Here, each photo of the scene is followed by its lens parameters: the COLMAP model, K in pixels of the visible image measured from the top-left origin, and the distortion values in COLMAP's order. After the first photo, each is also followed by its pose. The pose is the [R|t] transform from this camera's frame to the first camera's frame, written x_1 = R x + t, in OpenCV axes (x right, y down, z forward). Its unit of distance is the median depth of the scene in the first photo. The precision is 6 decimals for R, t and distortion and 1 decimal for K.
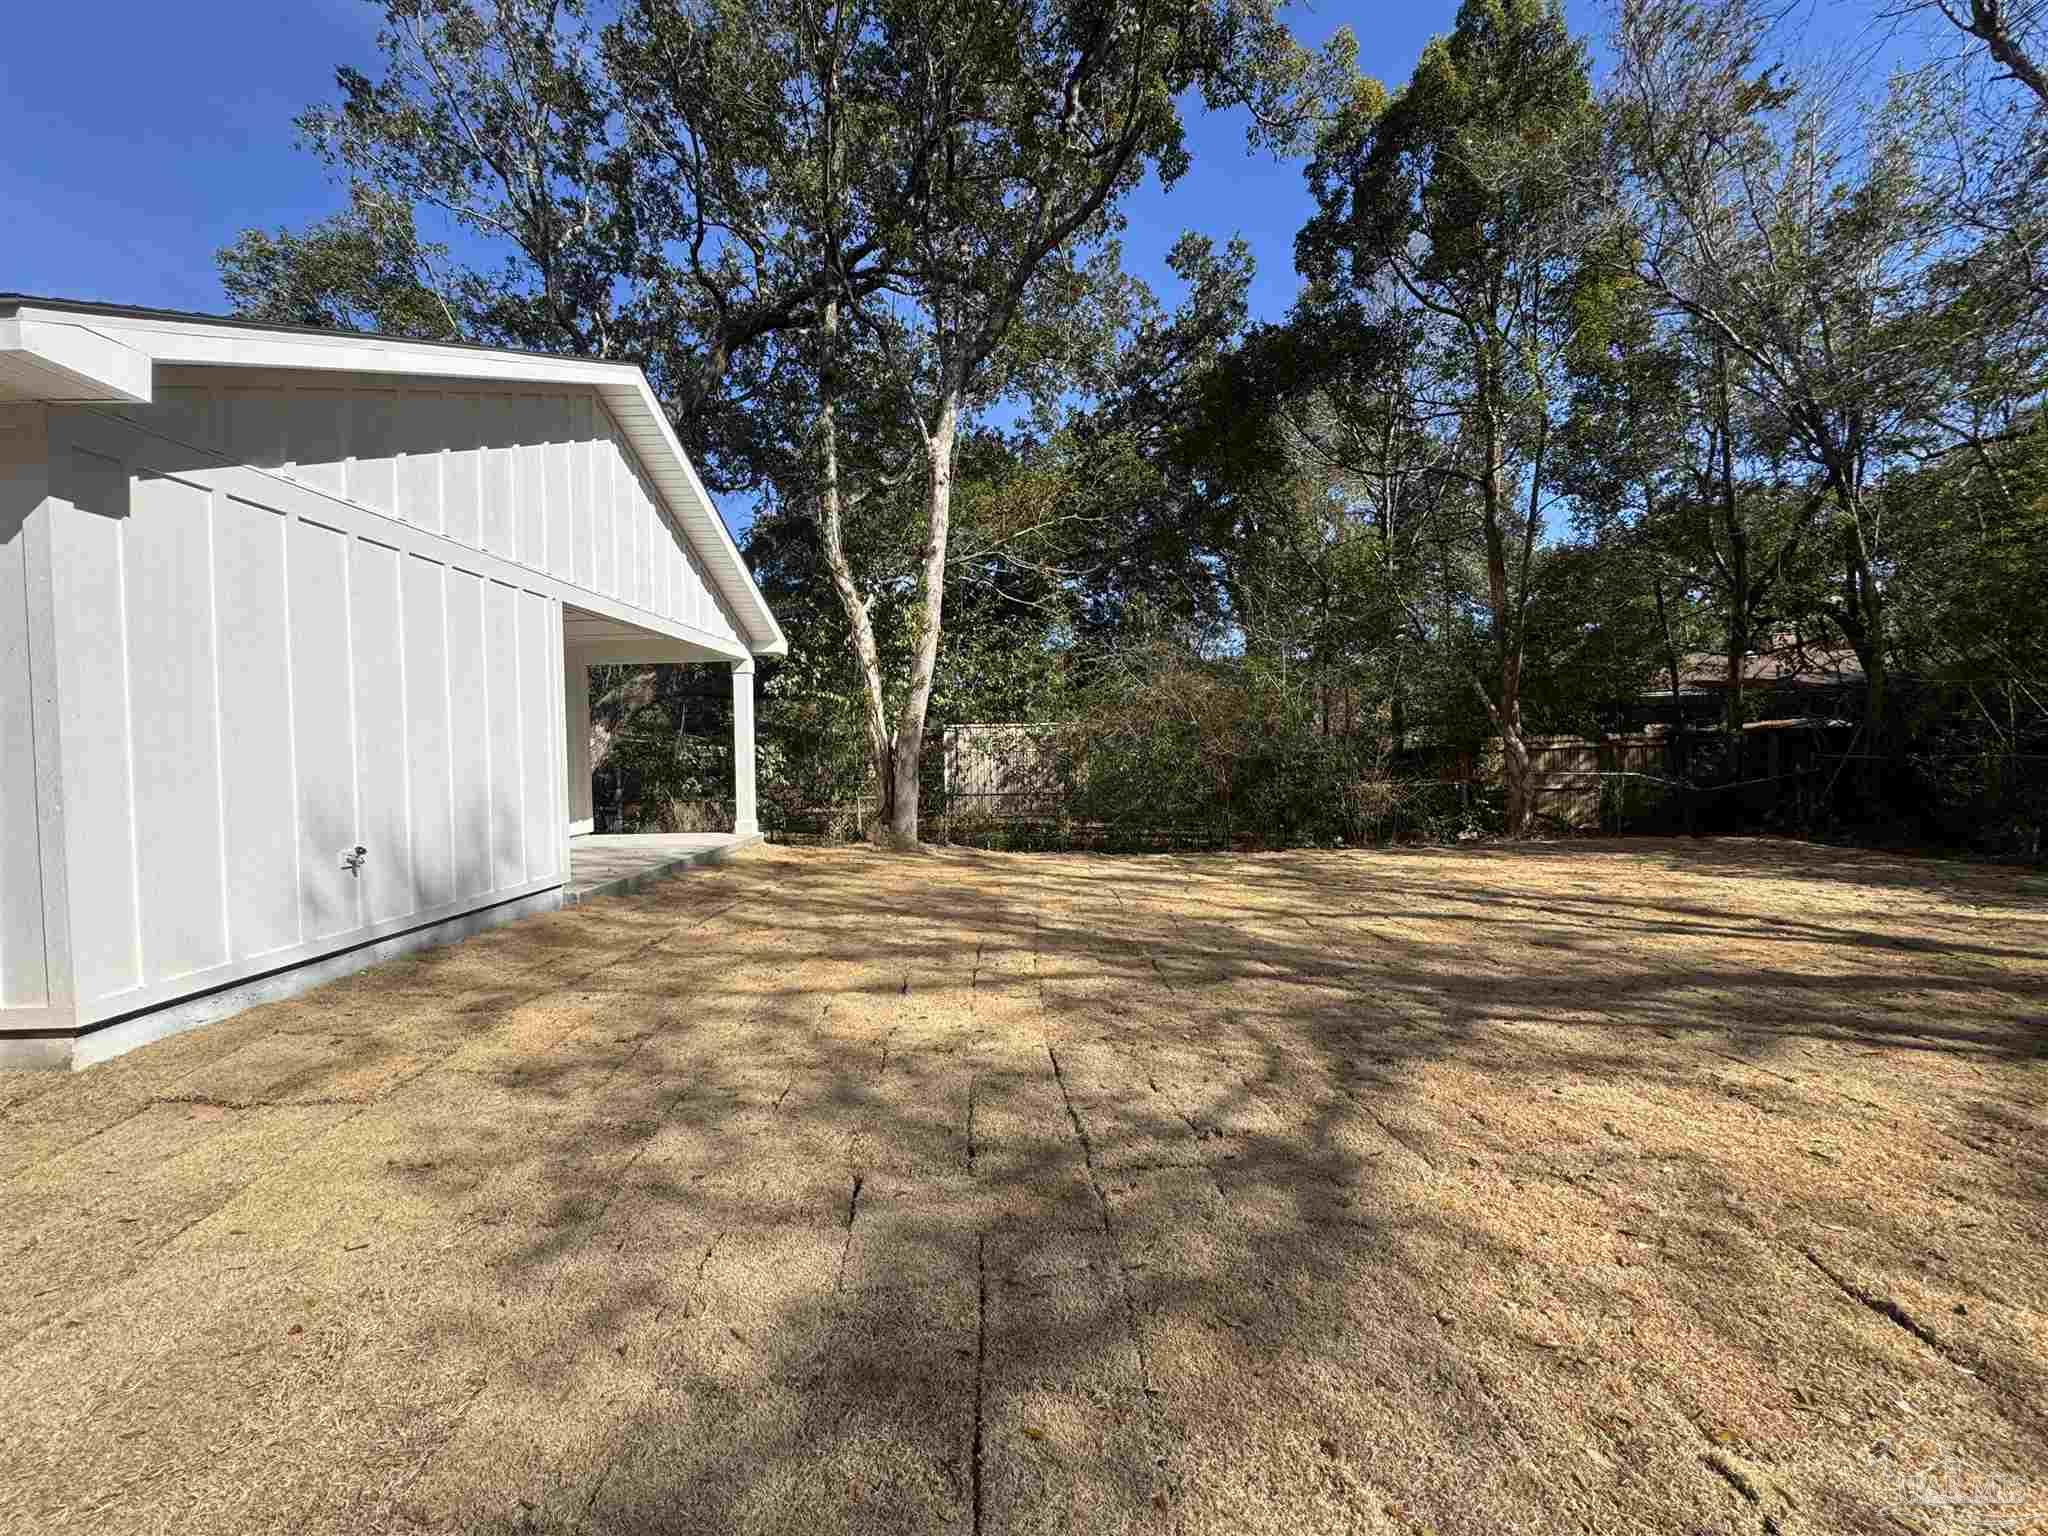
lens RADIAL K [[821.6, 0, 1024.0], [0, 821.6, 768.0], [0, 0, 1]] dist [-0.002519, -0.000082]
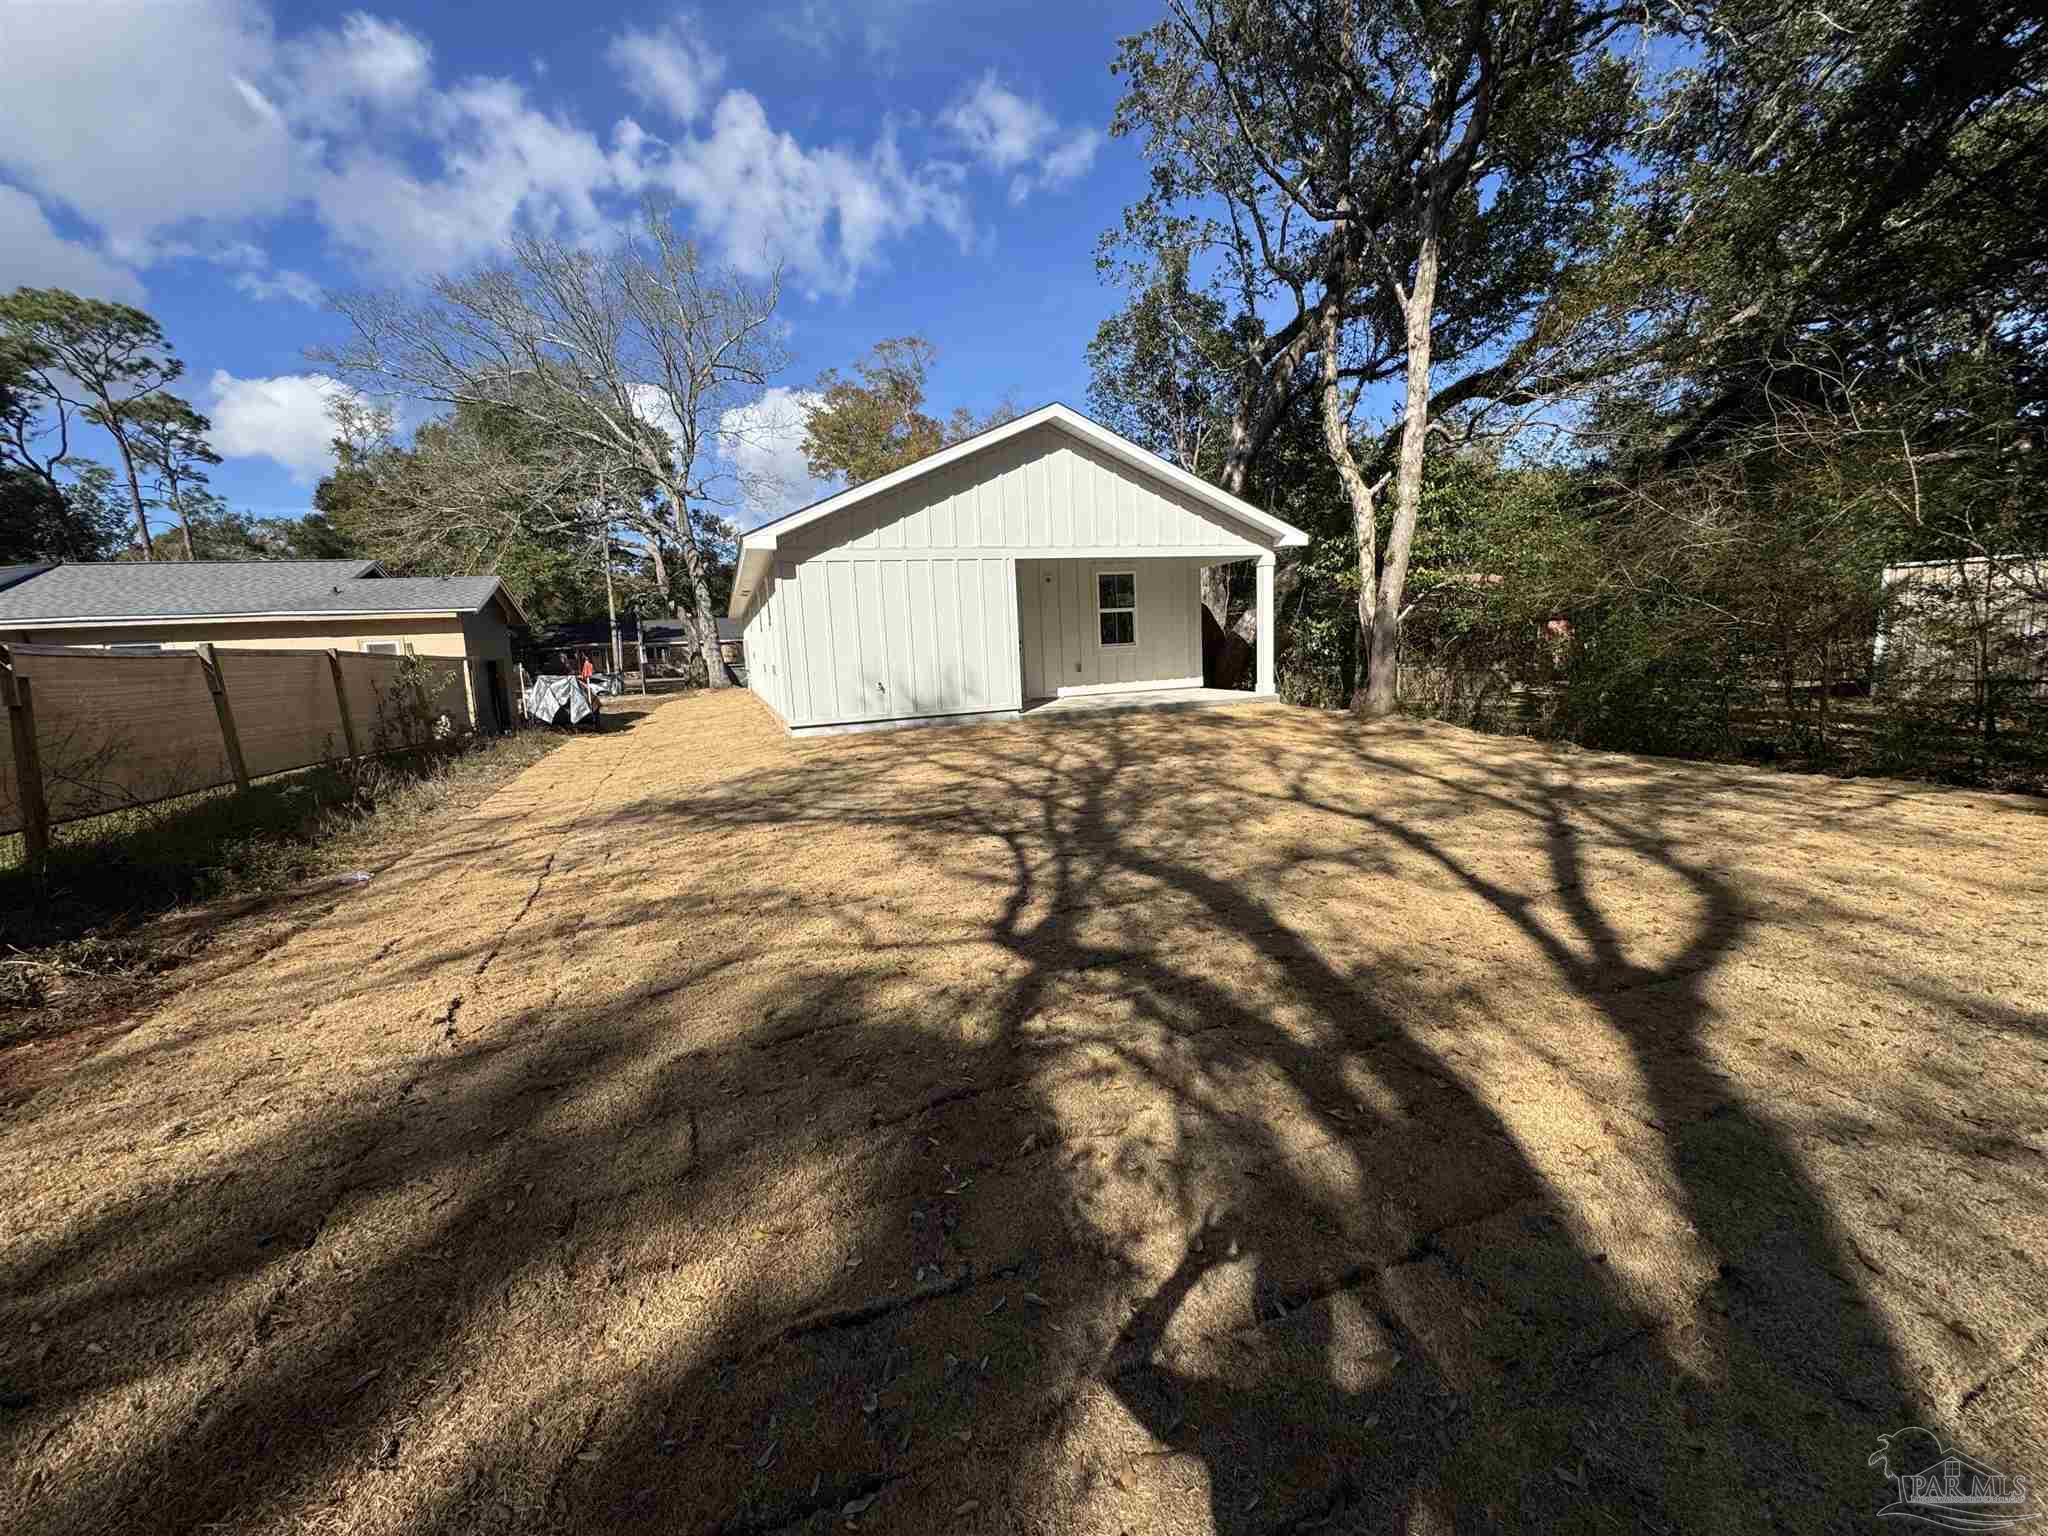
lens RADIAL K [[821.6, 0, 1024.0], [0, 821.6, 768.0], [0, 0, 1]] dist [-0.002519, -0.000082]
pose [[0.343057, 0.147036, -0.927735, 1.677753], [0.018473, 0.986425, 0.163169, -0.050307], [0.939133, -0.073114, 0.335684, 0.475934]]
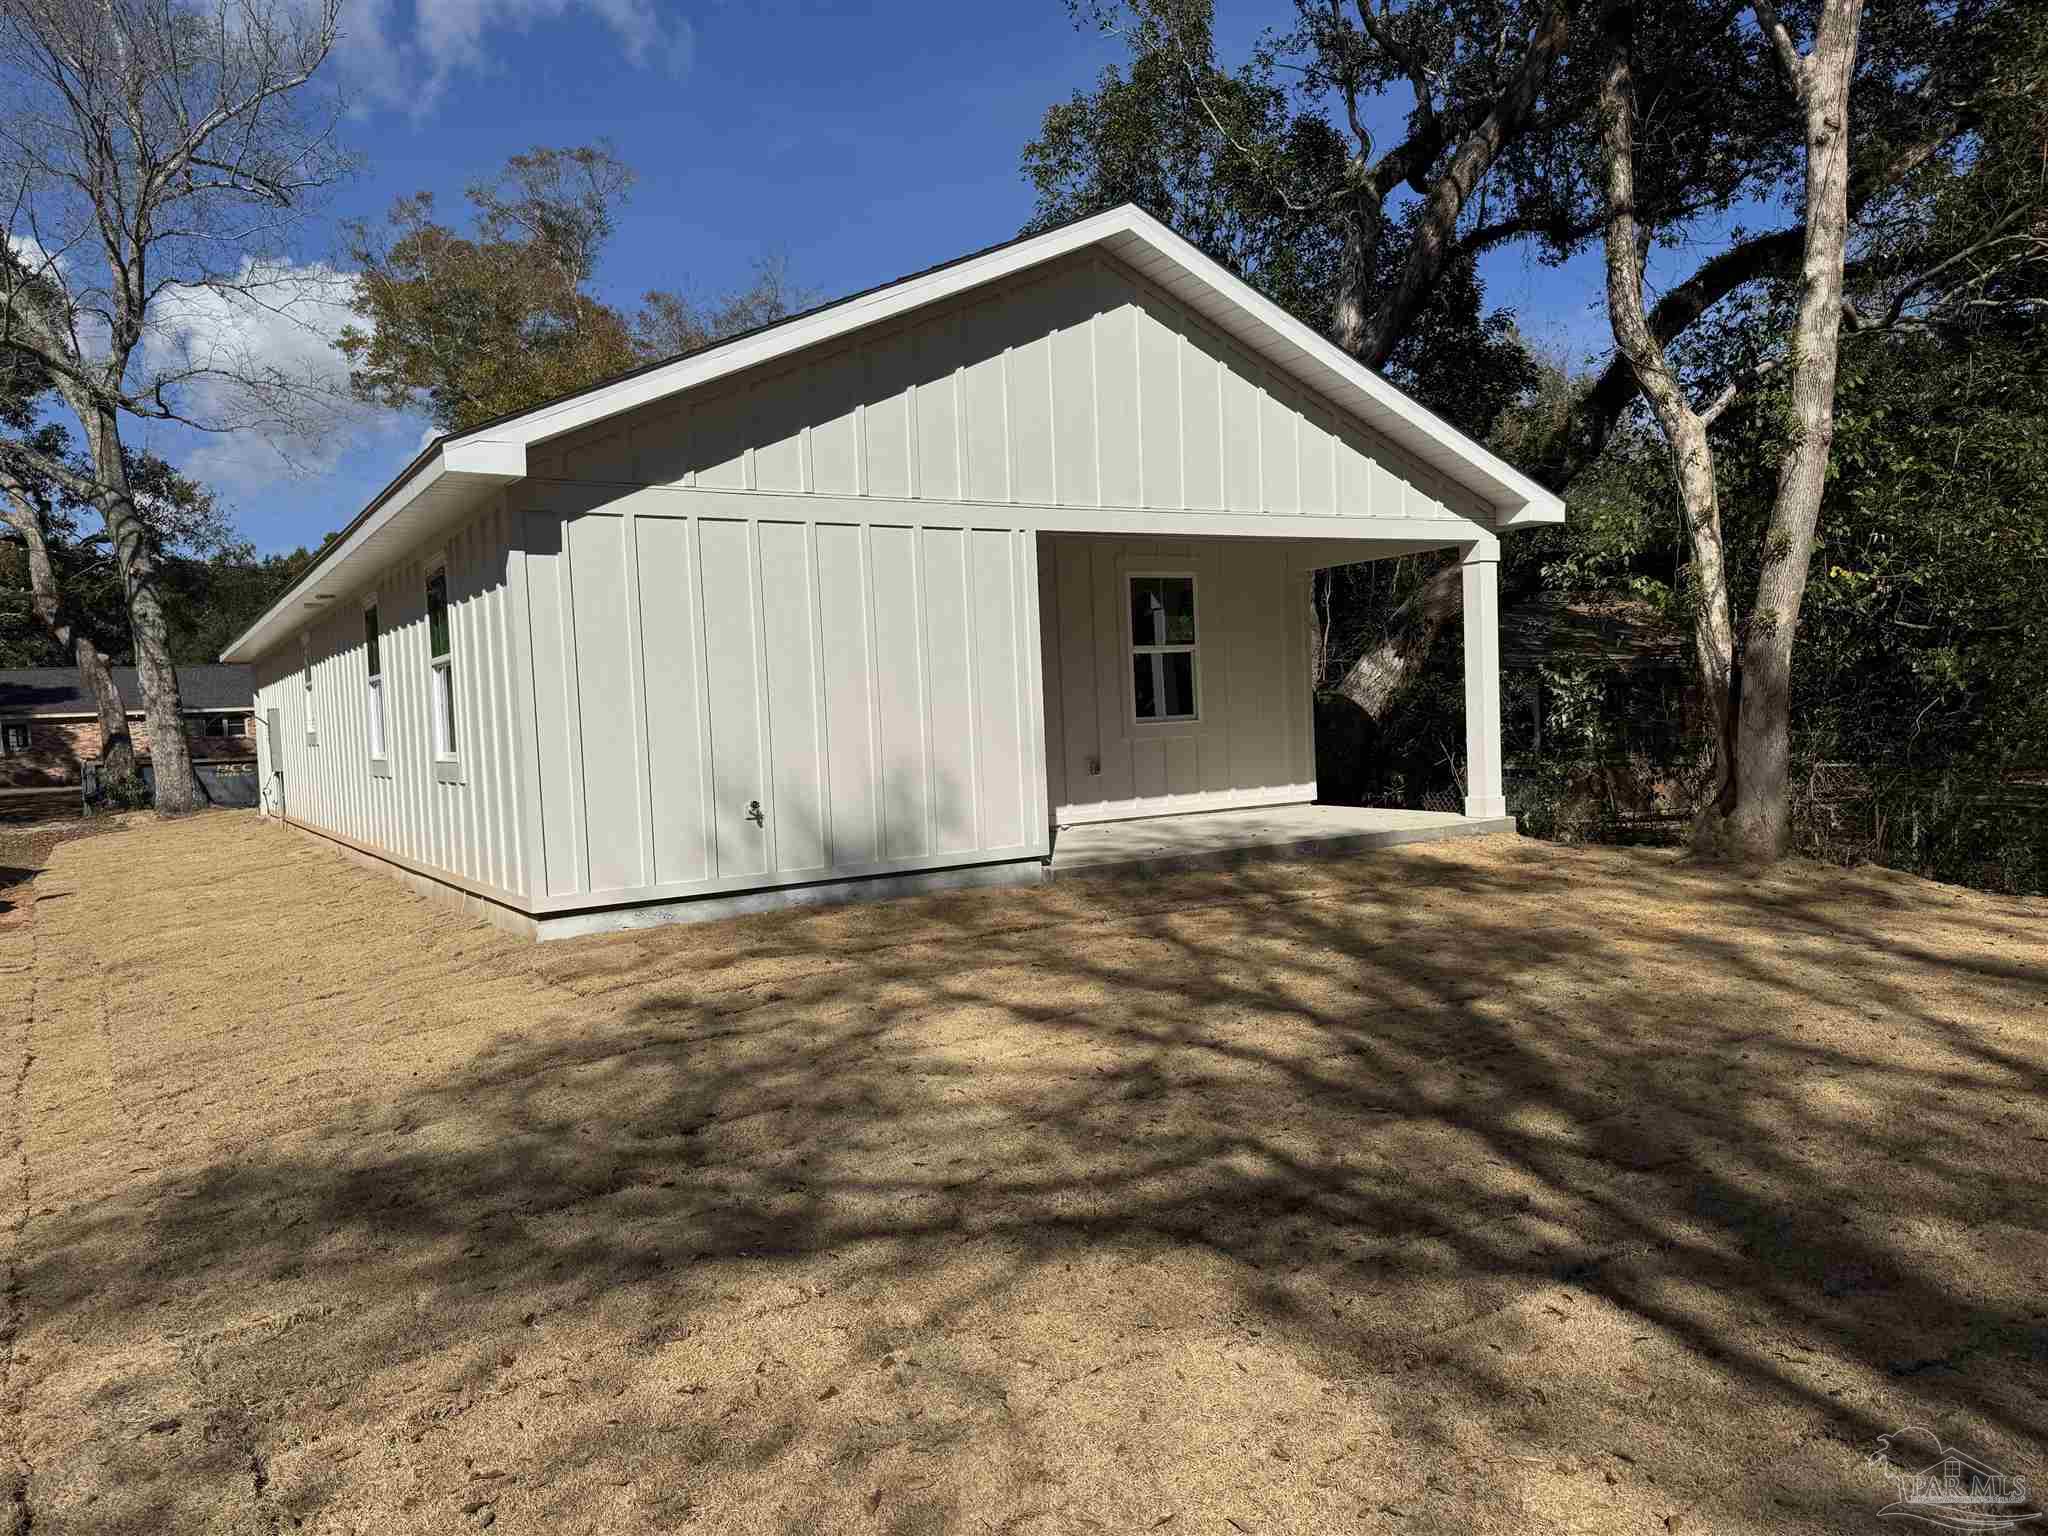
lens RADIAL K [[1430.8, 0, 1025.6], [0, 1430.8, 778.7], [0, 0, 1]] dist [0.085327, -0.102351]
pose [[0.529754, 0.041168, -0.847152, 0.953605], [0.012571, 0.998331, 0.056375, -0.037501], [0.848058, -0.040514, 0.528352, 0.251137]]
